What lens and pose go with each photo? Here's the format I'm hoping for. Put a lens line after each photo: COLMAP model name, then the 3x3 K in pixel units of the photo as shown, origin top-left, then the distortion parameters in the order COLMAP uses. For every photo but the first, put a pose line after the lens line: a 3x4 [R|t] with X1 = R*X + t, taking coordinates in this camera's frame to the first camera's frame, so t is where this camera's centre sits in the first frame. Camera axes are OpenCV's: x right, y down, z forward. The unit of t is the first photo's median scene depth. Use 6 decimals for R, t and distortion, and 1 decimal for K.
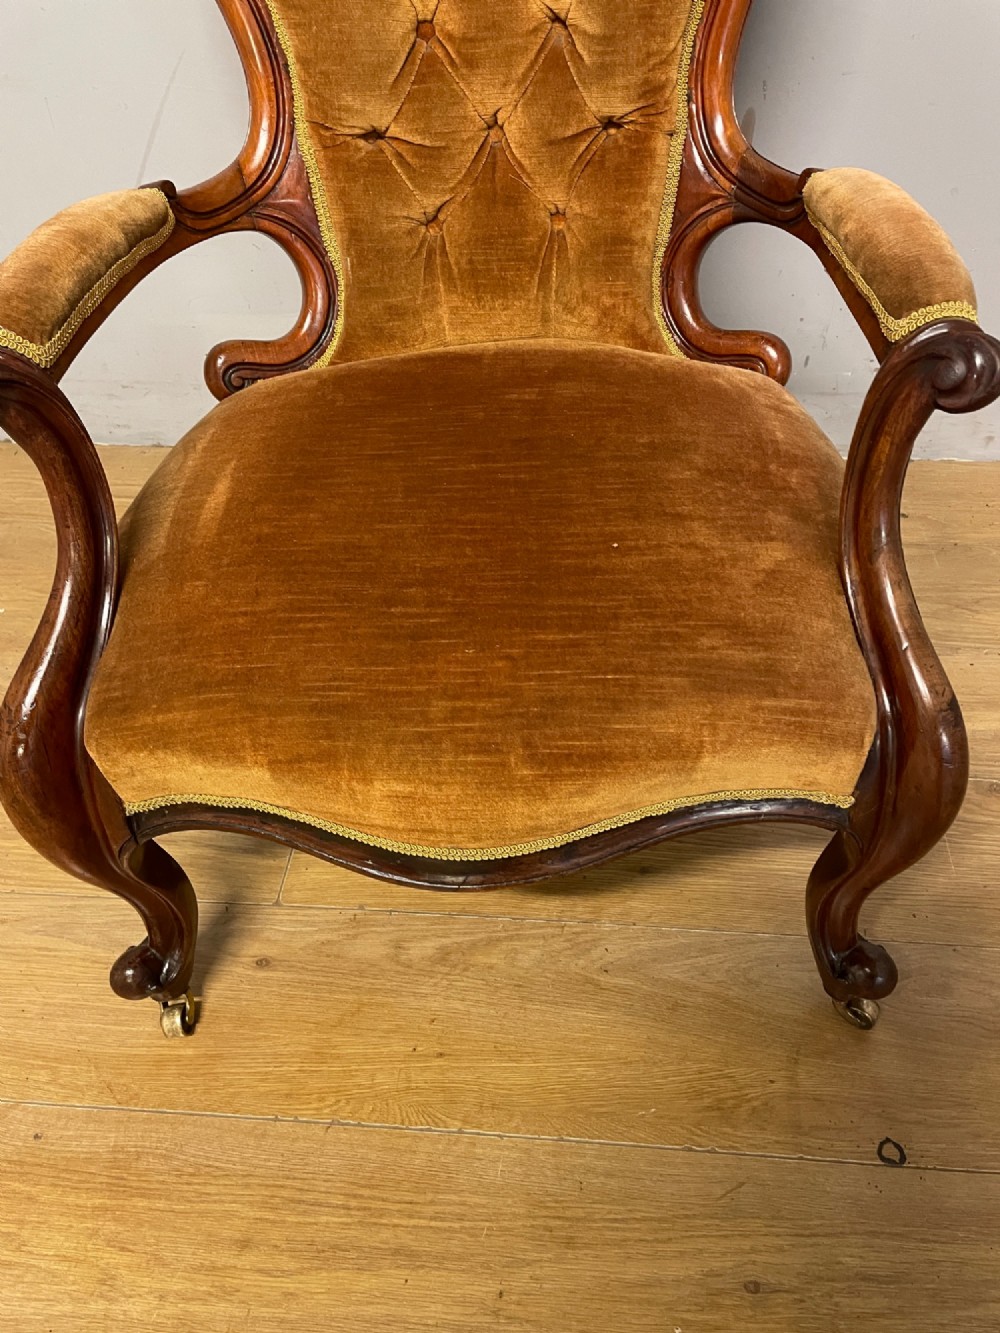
lens RADIAL K [[1014.8, 0, 516.4], [0, 1014.8, 658.7], [0, 0, 1]] dist [0.091764, -0.120562]
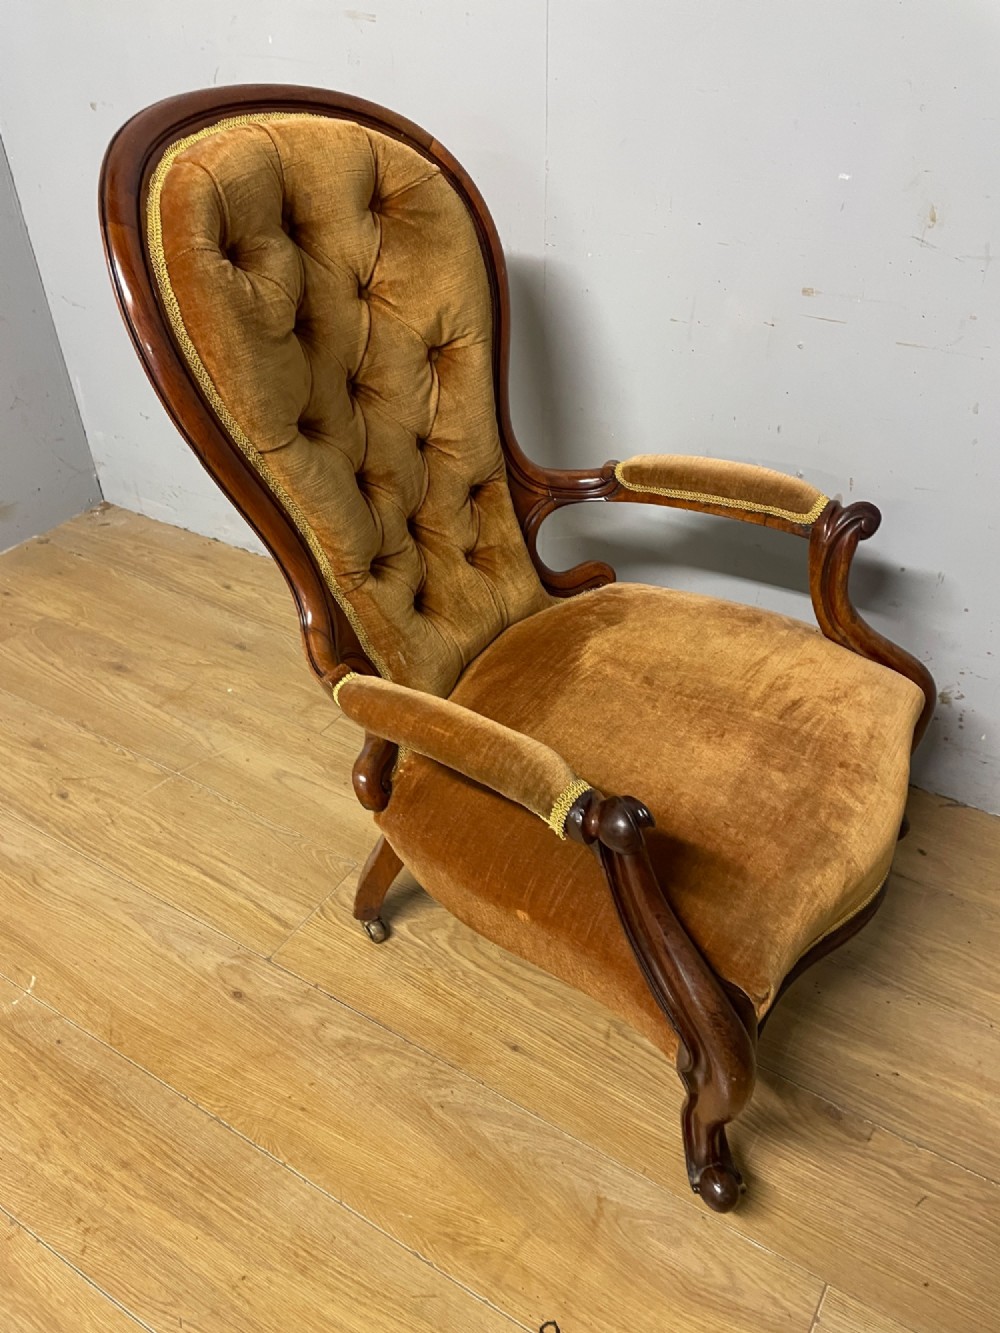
lens RADIAL K [[1014.8, 0, 514.4], [0, 1014.8, 651.3], [0, 0, 1]] dist [0.091764, -0.120562]
pose [[0.894777, 0.288068, -0.341161, 0.496850], [-0.330177, 0.941228, -0.071219, -0.196713], [0.300594, 0.176369, 0.937303, -0.335374]]
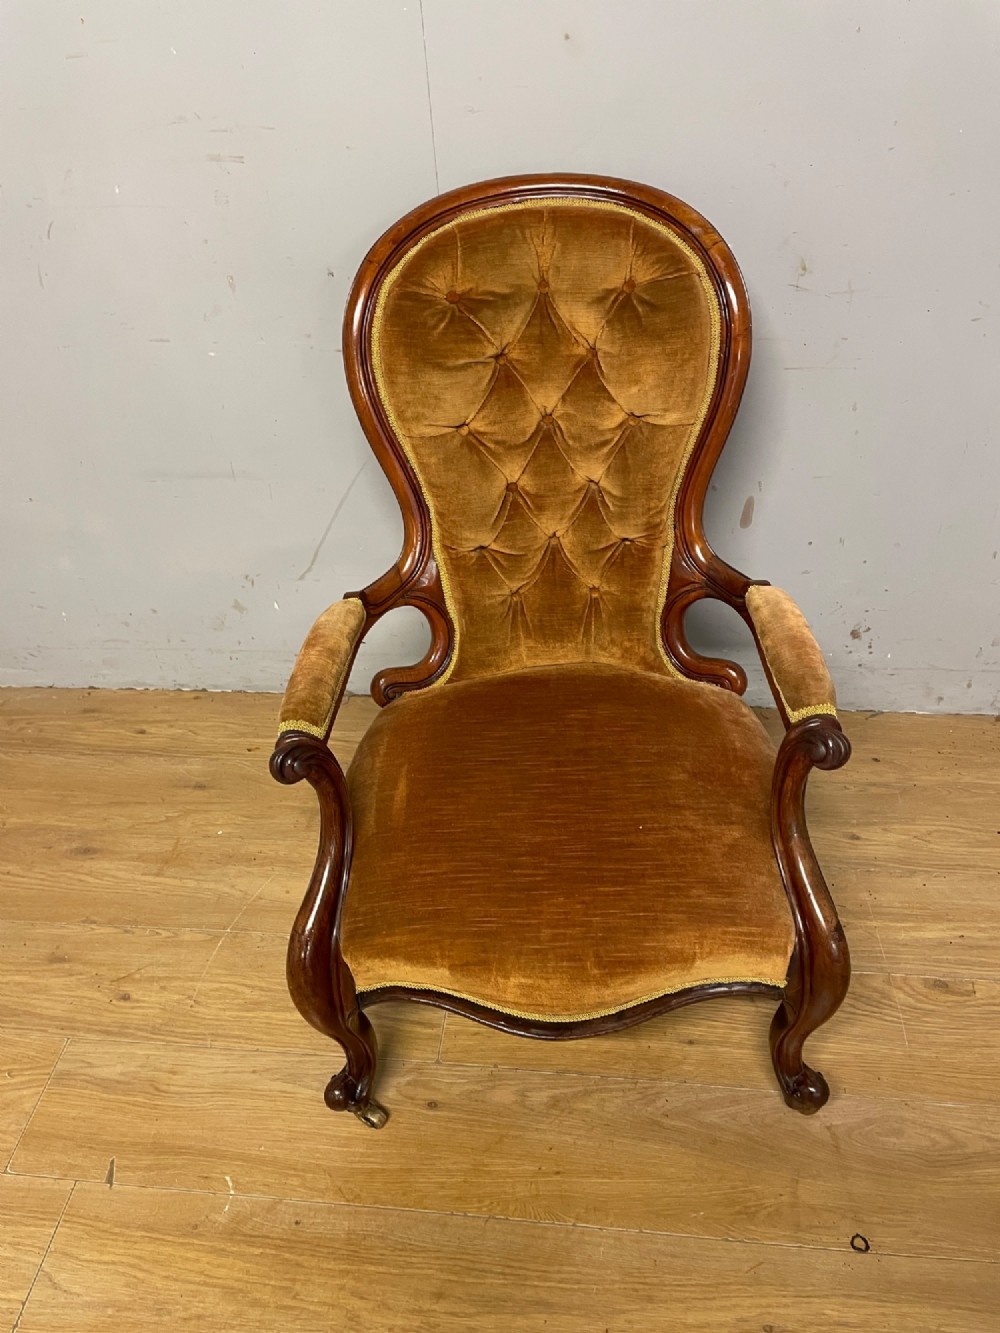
lens RADIAL K [[1014.8, 0, 502.5], [0, 1014.8, 651.9], [0, 0, 1]] dist [0.091764, -0.120562]
pose [[0.999339, -0.000478, -0.036364, -0.103416], [-0.003758, 0.993200, -0.116356, -0.201524], [0.036172, 0.116415, 0.992542, -0.608546]]
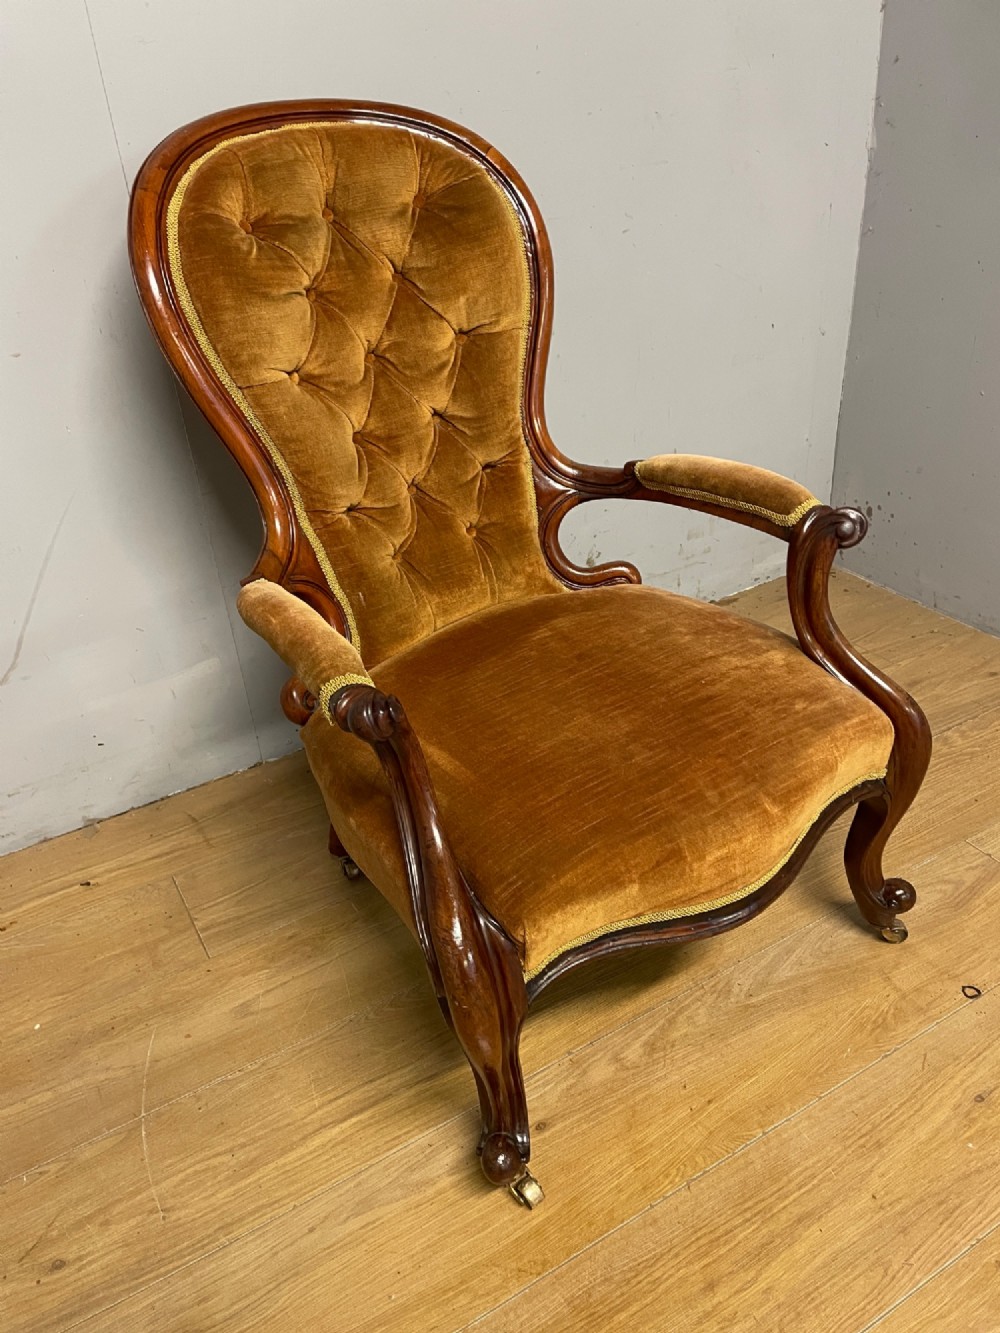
lens RADIAL K [[1014.8, 0, 492.4], [0, 1014.8, 662.4], [0, 0, 1]] dist [0.091764, -0.120562]
pose [[0.821125, -0.307139, 0.481060, -0.793116], [0.425732, 0.890978, -0.157829, -0.024115], [-0.380139, 0.334400, 0.862364, -0.222064]]
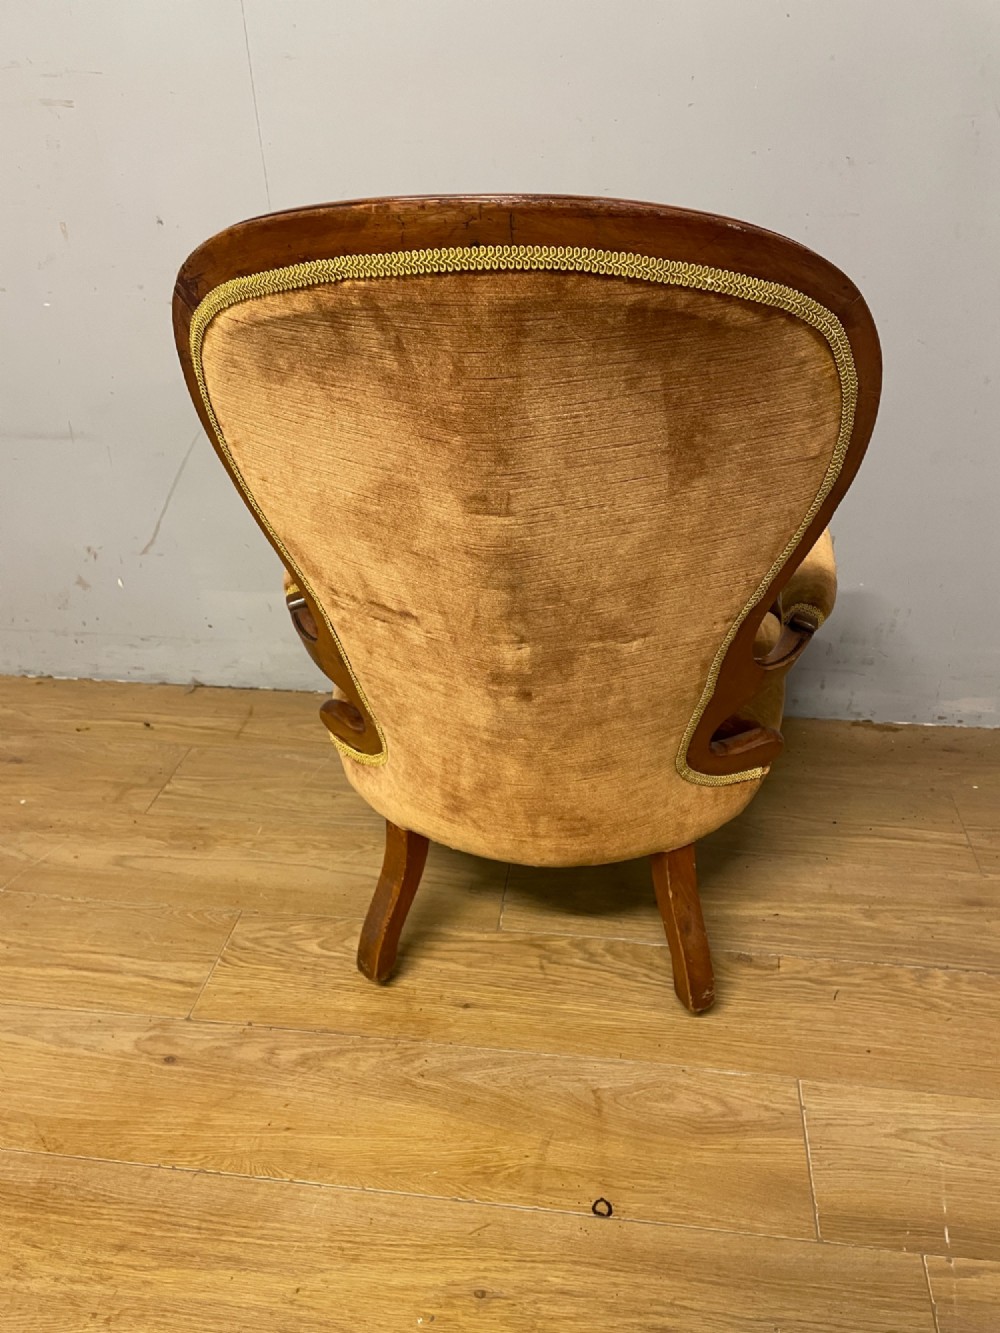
lens RADIAL K [[1014.8, 0, 517.2], [0, 1014.8, 666.5], [0, 0, 1]] dist [0.091764, -0.120562]
pose [[0.998797, 0.034815, -0.034534, 0.263846], [-0.041994, 0.970906, -0.235751, 0.107956], [0.025321, 0.236917, 0.971200, -0.468889]]
